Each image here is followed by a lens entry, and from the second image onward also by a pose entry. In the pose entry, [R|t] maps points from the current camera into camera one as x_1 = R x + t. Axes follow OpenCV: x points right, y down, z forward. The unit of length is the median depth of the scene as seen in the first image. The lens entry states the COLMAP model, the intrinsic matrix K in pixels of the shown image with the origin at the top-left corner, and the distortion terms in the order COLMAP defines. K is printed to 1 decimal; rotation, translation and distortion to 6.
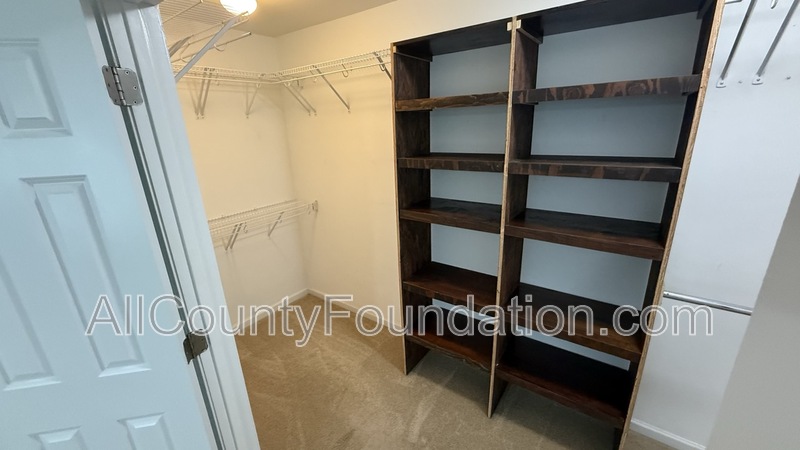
lens RADIAL K [[319.4, 0, 397.7], [0, 319.4, 224.3], [0, 0, 1]] dist [-0.000974, 0.000019]
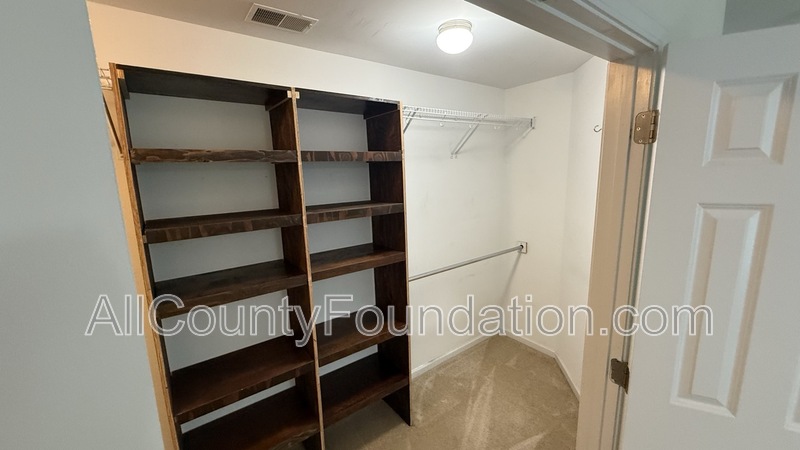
lens RADIAL K [[319.4, 0, 397.7], [0, 319.4, 224.3], [0, 0, 1]] dist [-0.000974, 0.000019]
pose [[0.290227, -0.126894, 0.948507, -0.588001], [0.306642, 0.951238, 0.033432, -0.103139], [-0.906498, 0.281149, 0.314986, 0.397626]]
